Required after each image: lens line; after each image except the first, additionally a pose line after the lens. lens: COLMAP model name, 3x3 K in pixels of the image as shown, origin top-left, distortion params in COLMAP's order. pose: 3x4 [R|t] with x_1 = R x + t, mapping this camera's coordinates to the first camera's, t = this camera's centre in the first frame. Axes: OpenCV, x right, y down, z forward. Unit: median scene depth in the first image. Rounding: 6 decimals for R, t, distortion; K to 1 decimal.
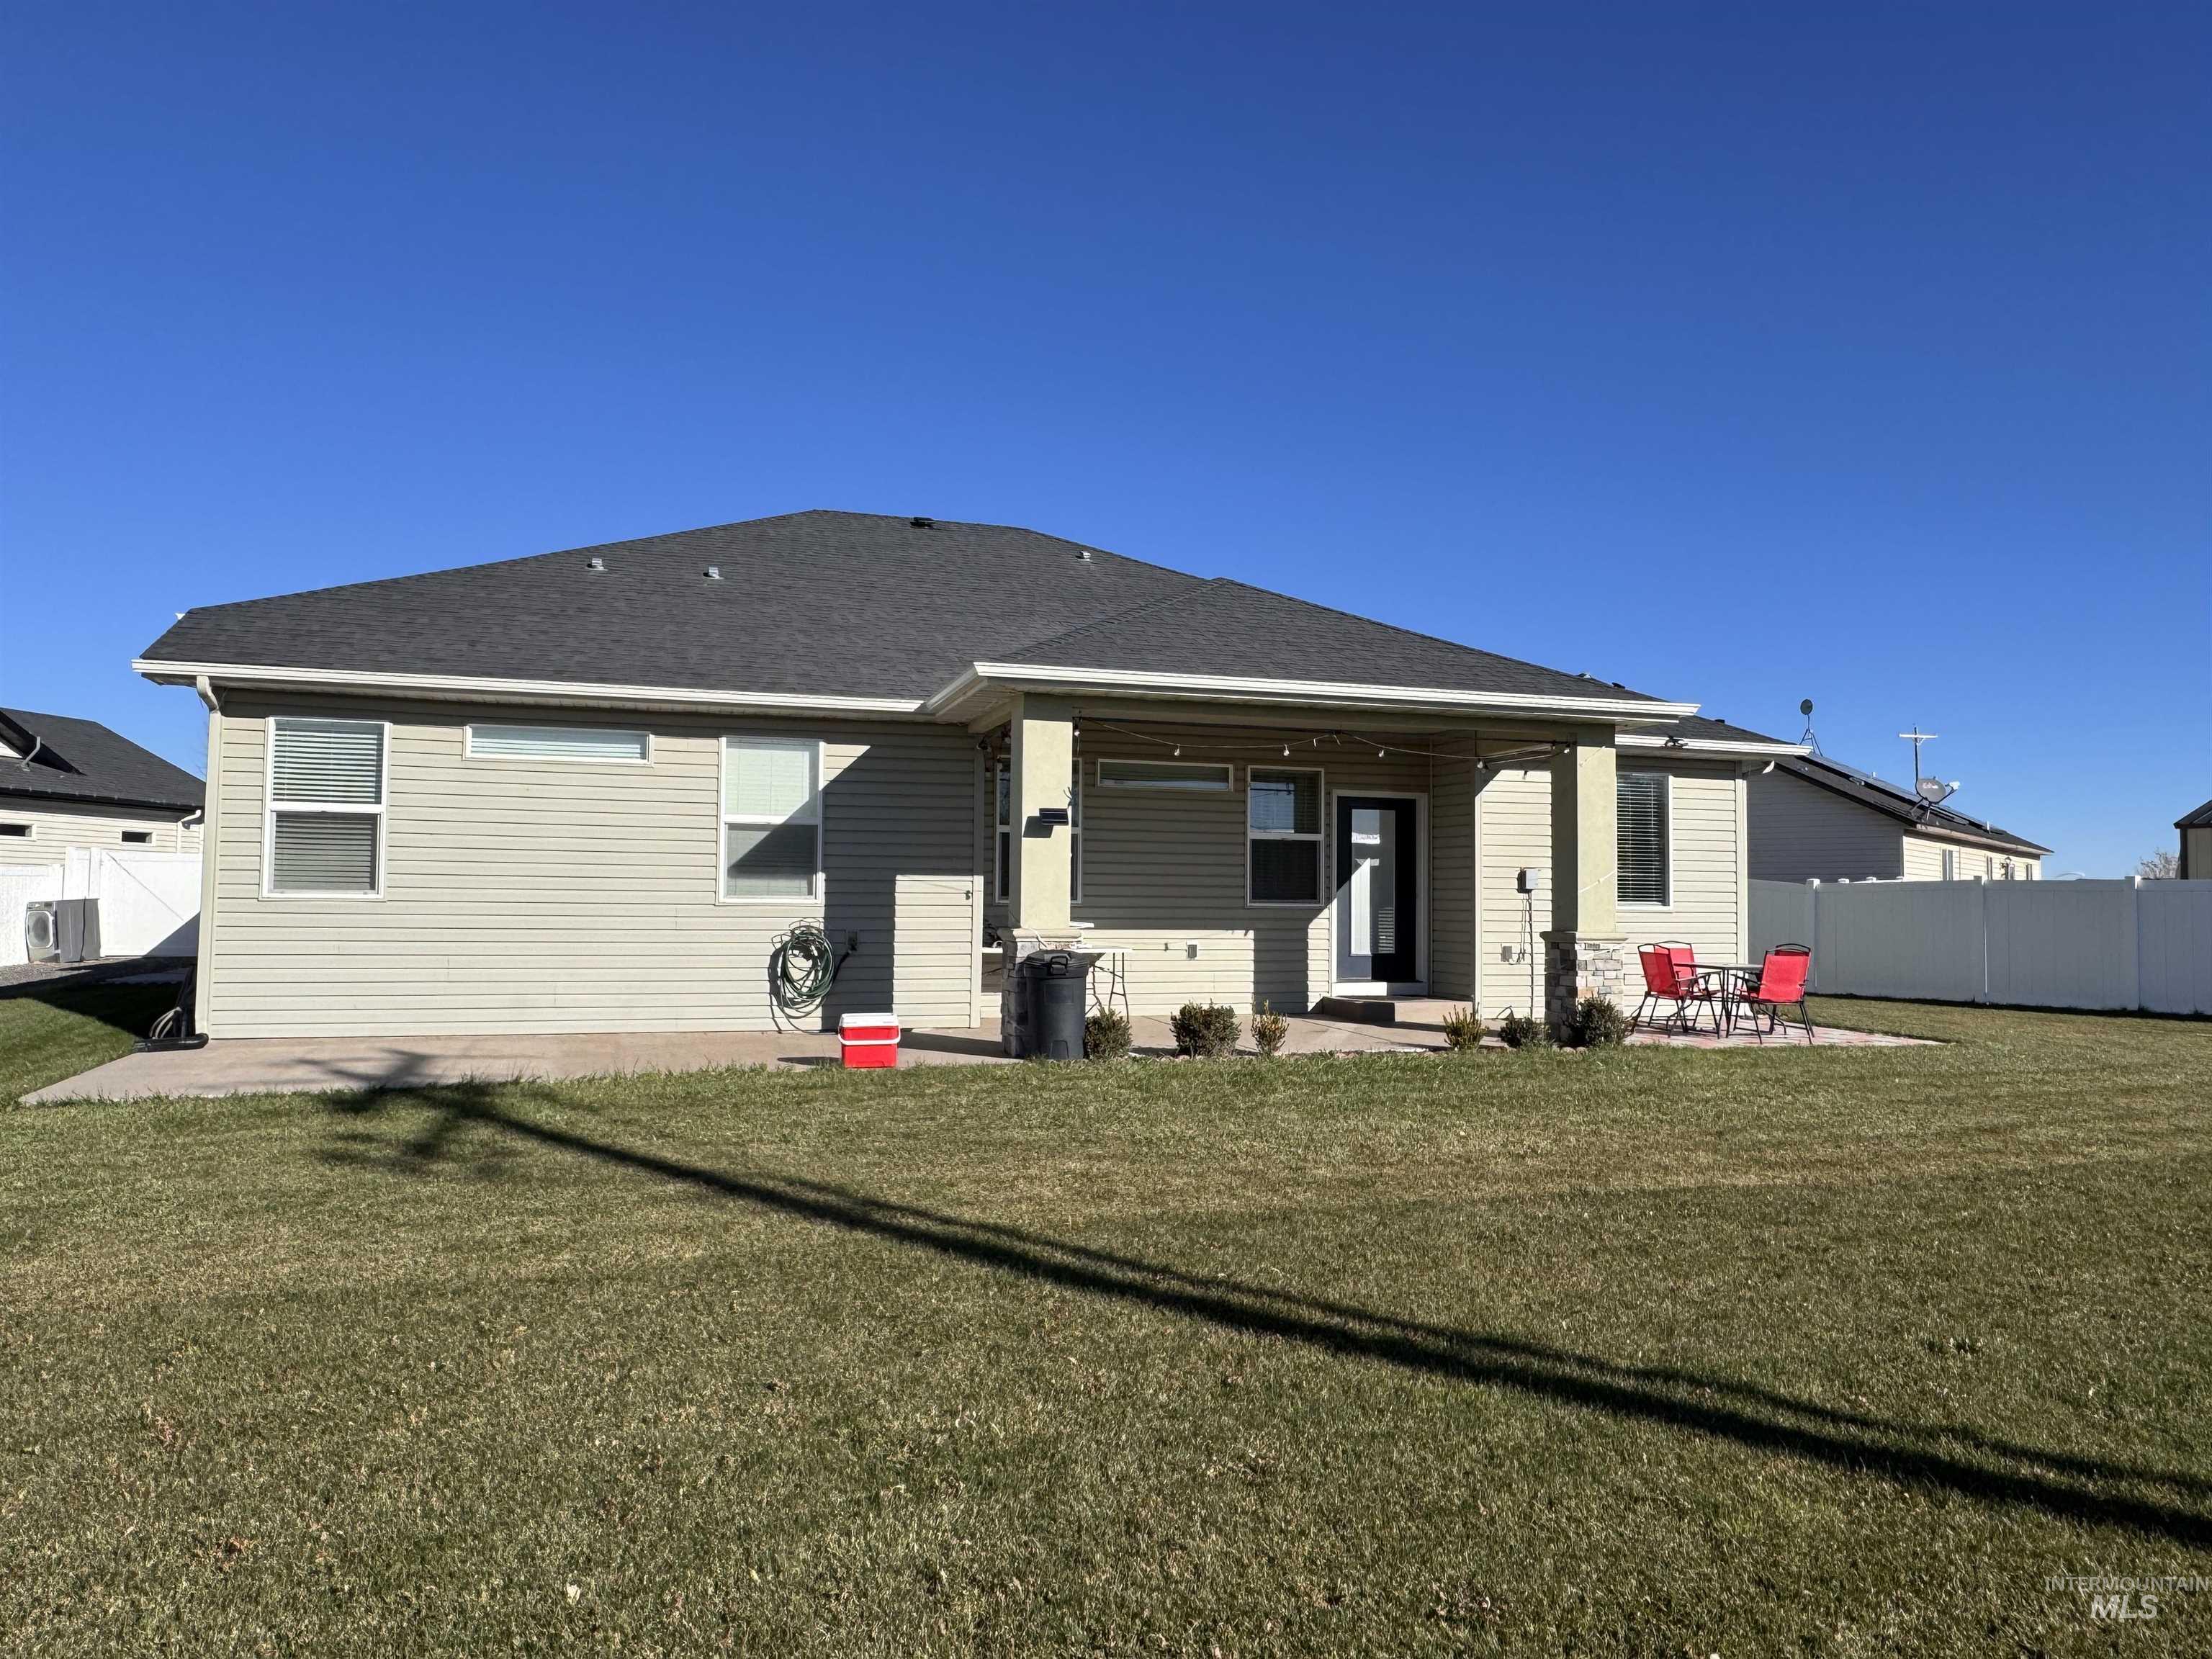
lens RADIAL K [[1440.9, 0, 1113.9], [0, 1440.9, 838.1], [0, 0, 1]] dist [0.004562, 0.002330]
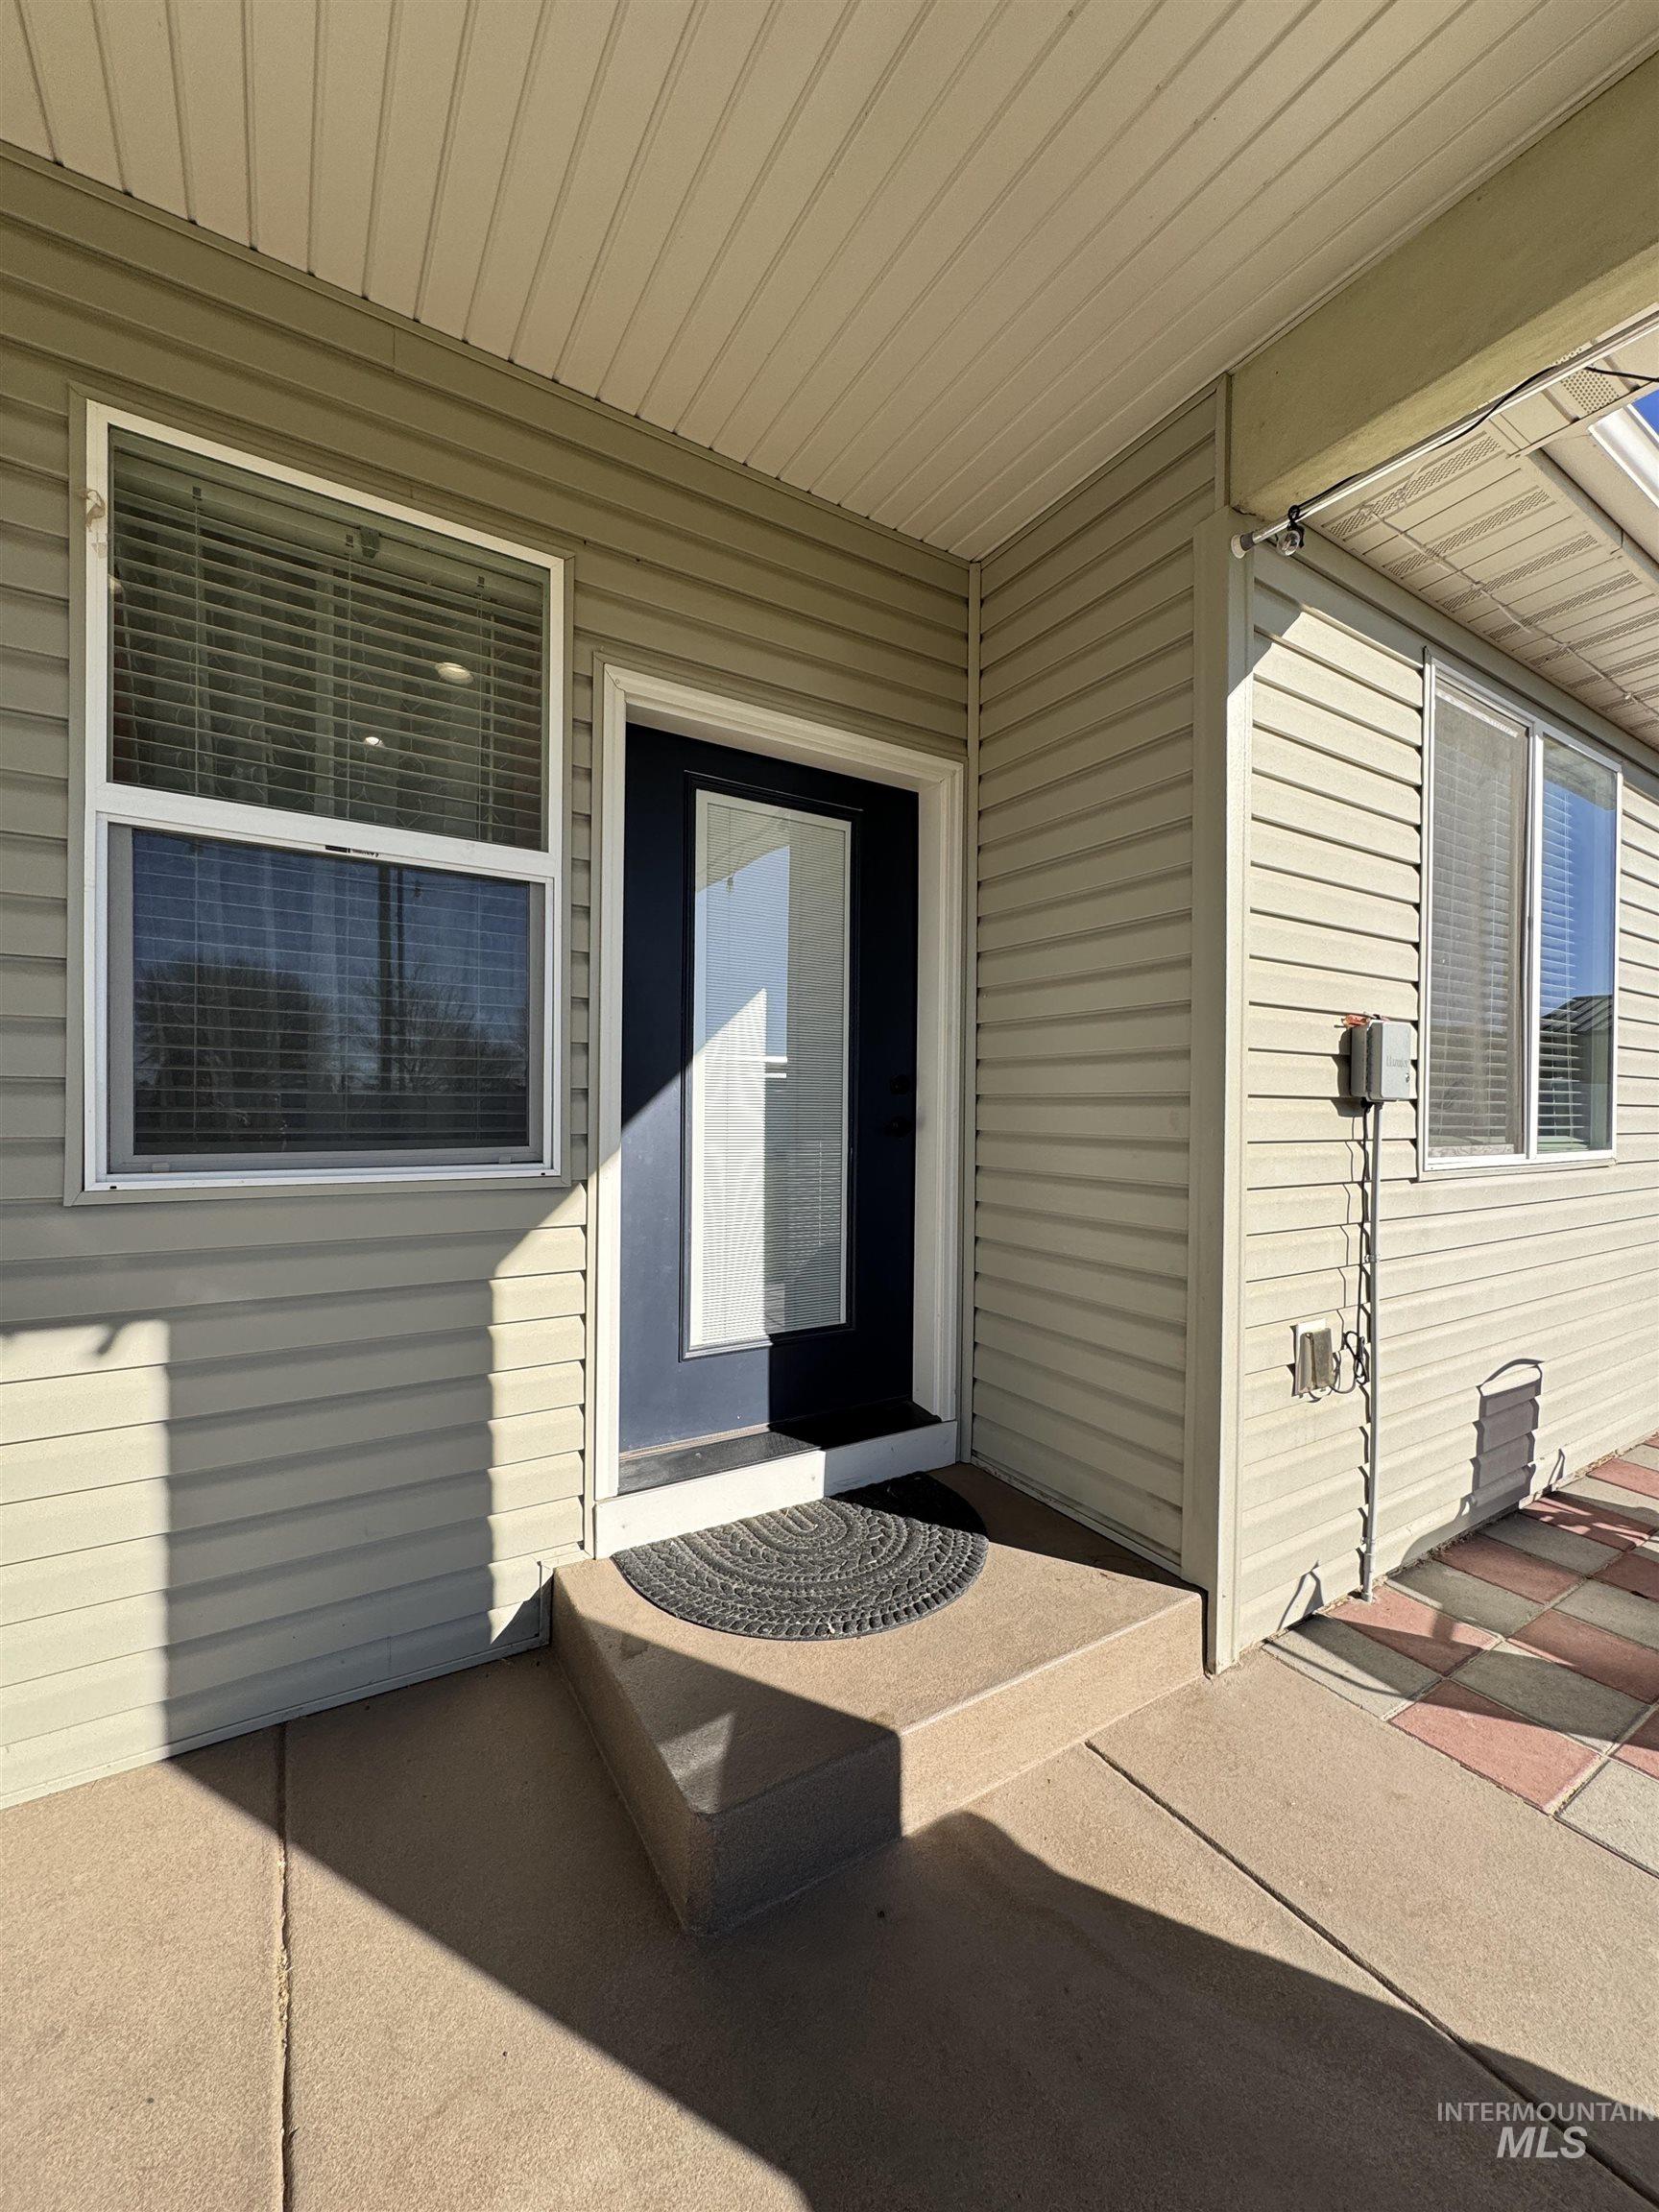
lens RADIAL K [[880.8, 0, 839.8], [0, 880.8, 1114.3], [0, 0, 1]] dist [-0.001133, 0.000112]
pose [[0.960626, -0.006980, 0.277756, 0.174325], [-0.004044, 0.999227, 0.039095, 0.037000], [-0.277815, -0.038679, 0.959856, 1.001151]]
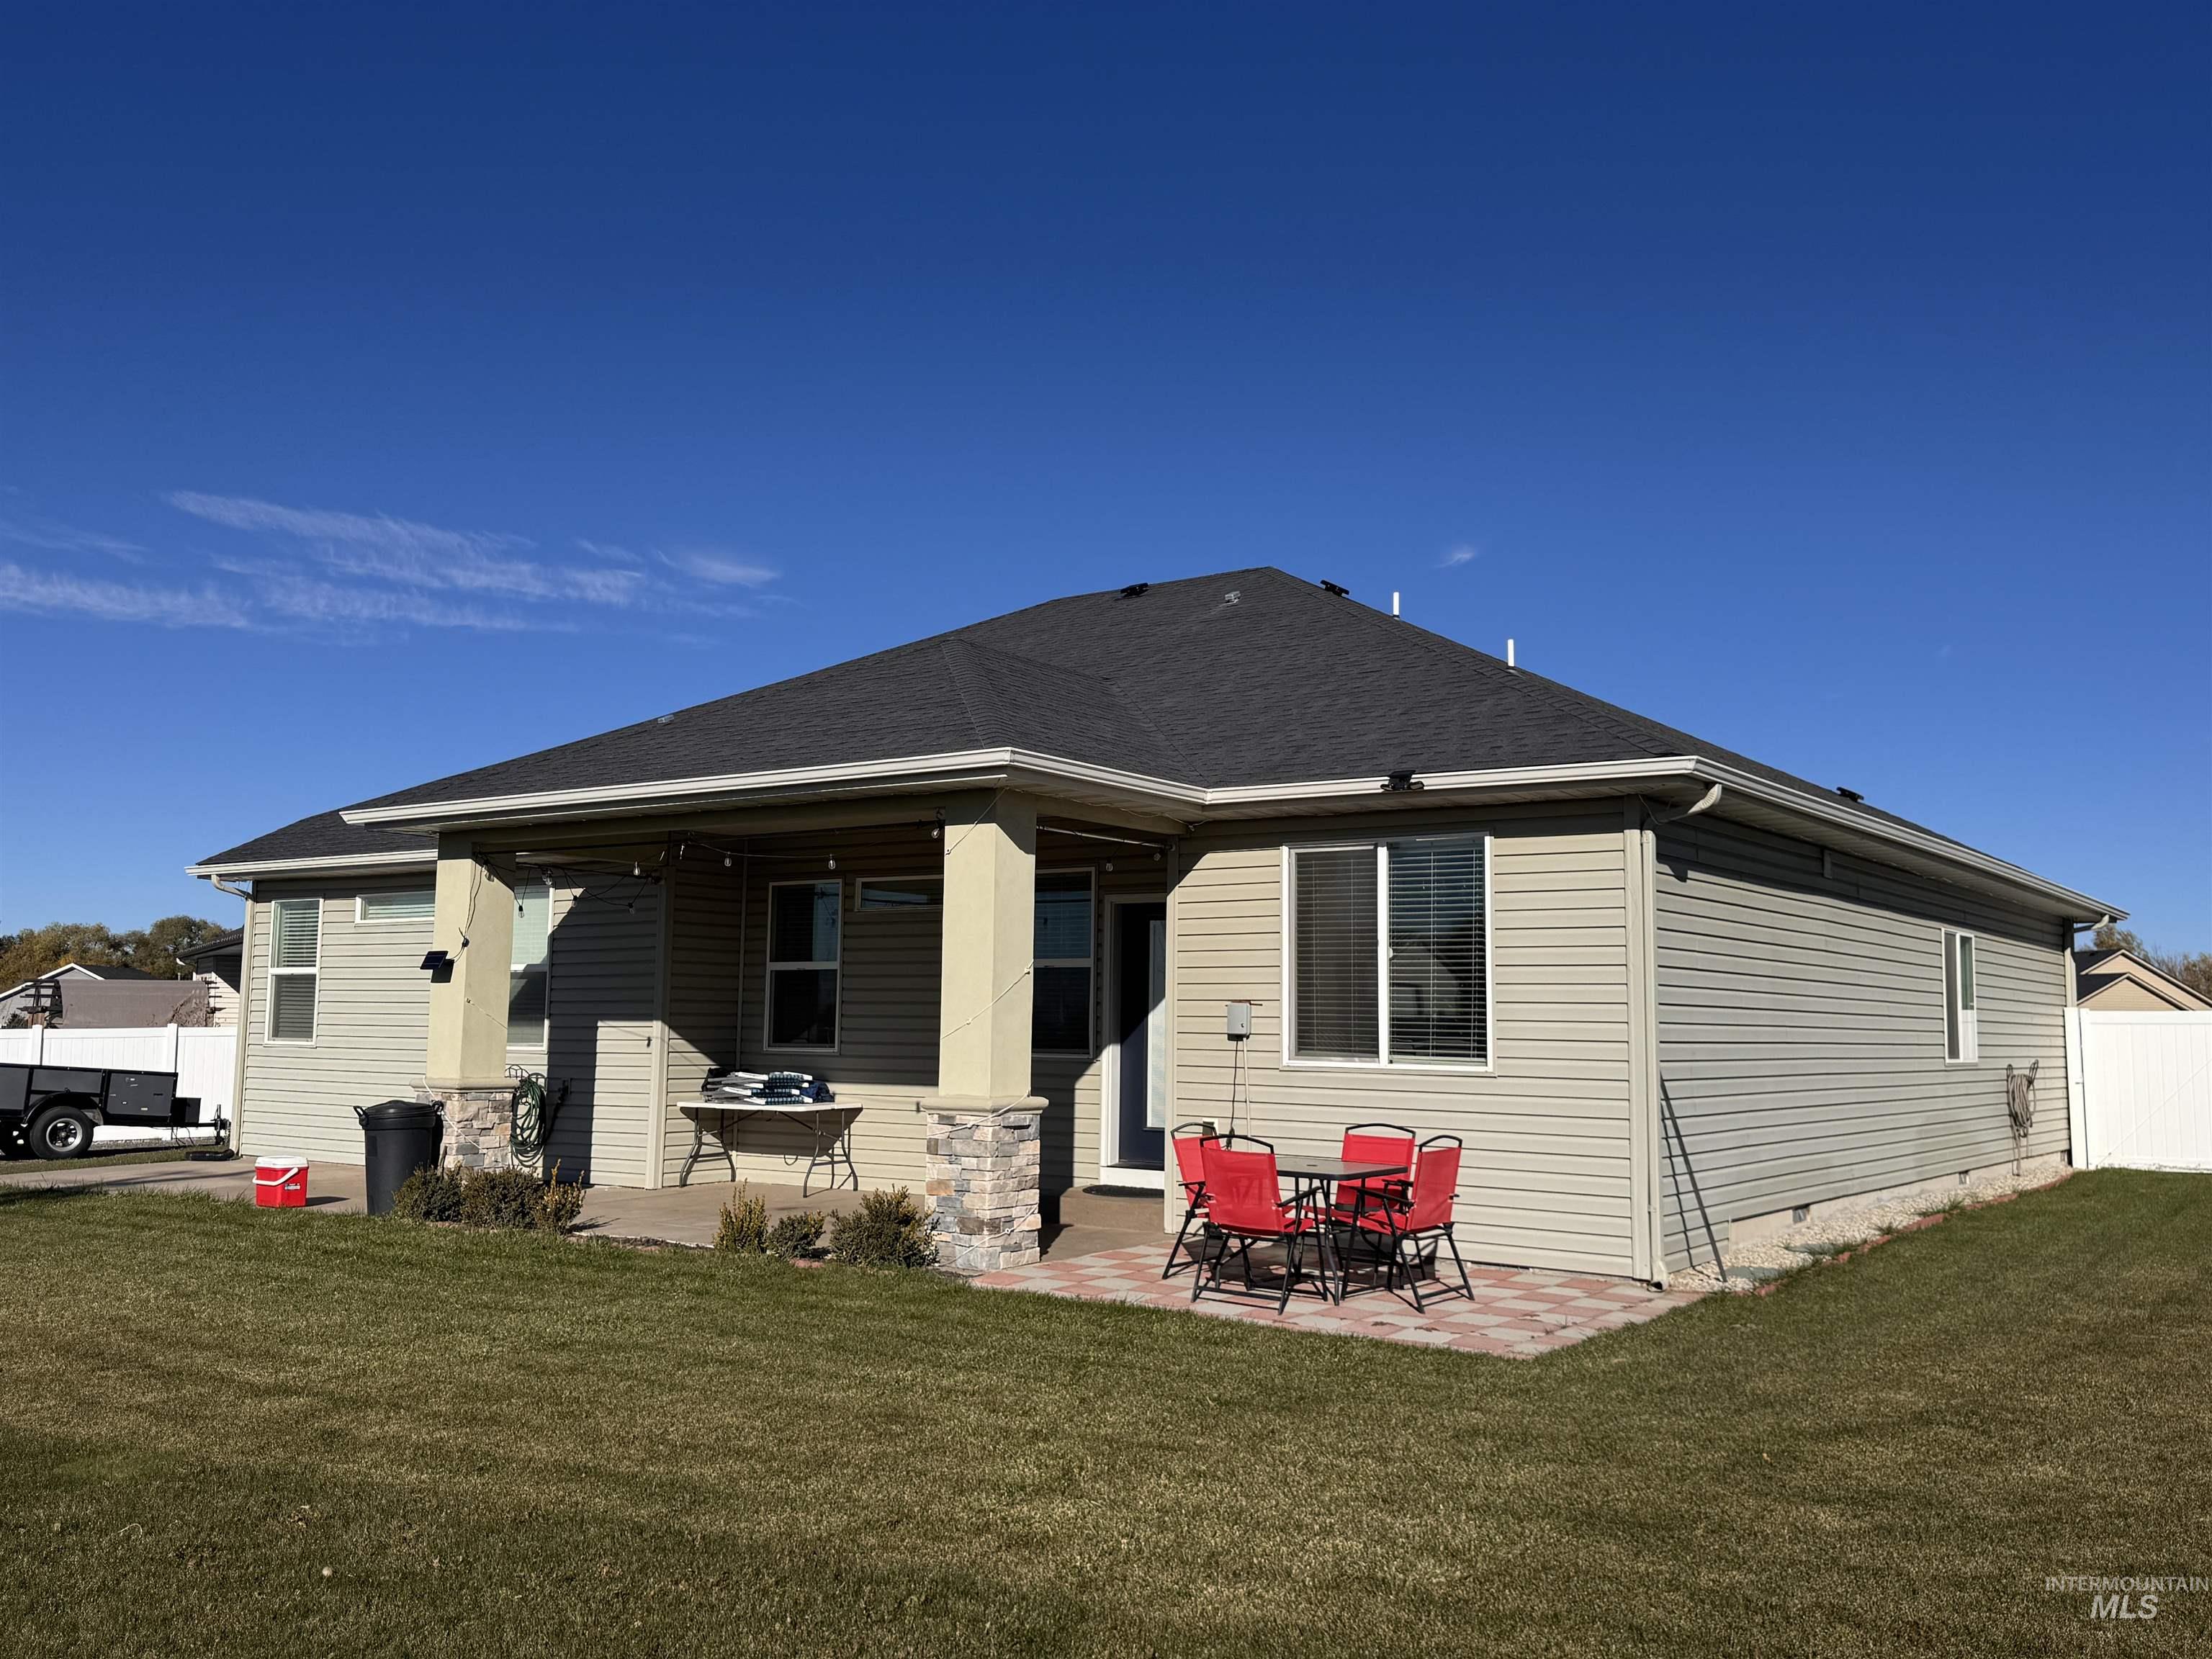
lens RADIAL K [[1924.4, 0, 1106.0], [0, 1924.4, 829.5], [0, 0, 1]] dist [-0.008874, -0.021302]
pose [[0.610820, -0.086711, -0.787007, 1.068027], [0.029638, 0.995793, -0.086711, 0.019607], [0.791214, 0.029640, 0.610820, 0.485621]]
